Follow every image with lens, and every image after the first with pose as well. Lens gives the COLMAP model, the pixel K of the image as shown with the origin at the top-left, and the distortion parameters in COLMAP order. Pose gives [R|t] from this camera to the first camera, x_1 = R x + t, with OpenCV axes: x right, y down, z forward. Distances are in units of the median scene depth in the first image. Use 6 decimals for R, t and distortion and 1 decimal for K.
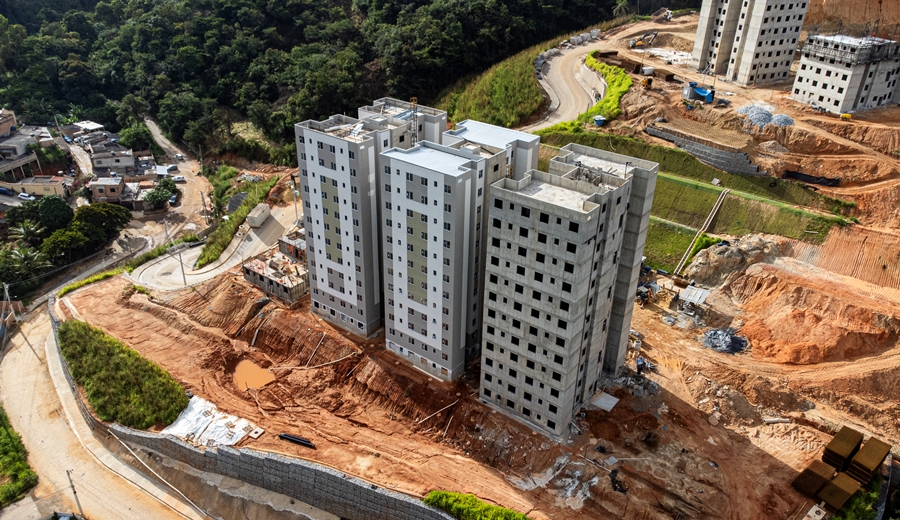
lens RADIAL K [[685.2, 0, 449.3], [0, 685.2, 257.3], [0, 0, 1]] dist [0.015766, 0.068285]
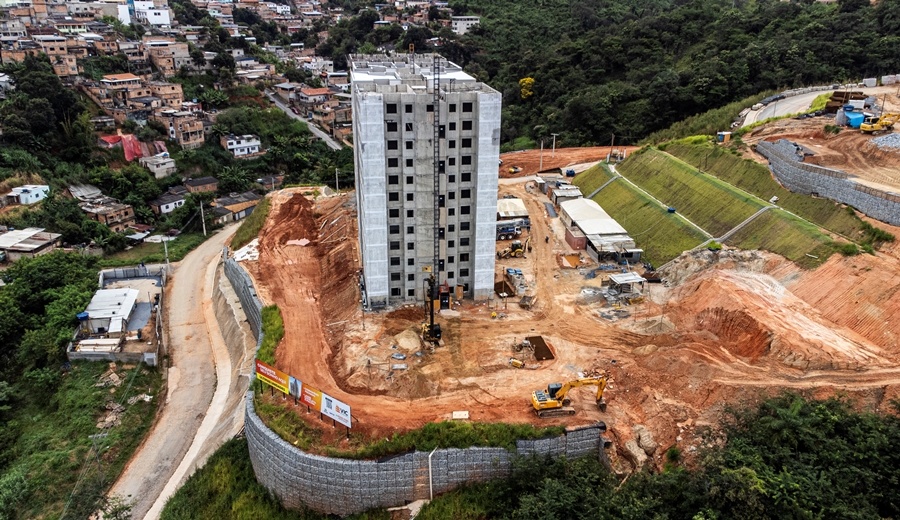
lens RADIAL K [[685.2, 0, 449.5], [0, 685.2, 252.9], [0, 0, 1]] dist [0.015766, 0.068285]
pose [[0.732997, 0.230935, -0.639832, 0.774186], [-0.317519, 0.948006, -0.021588, 0.119951], [0.601579, 0.218983, 0.768212, 0.122505]]
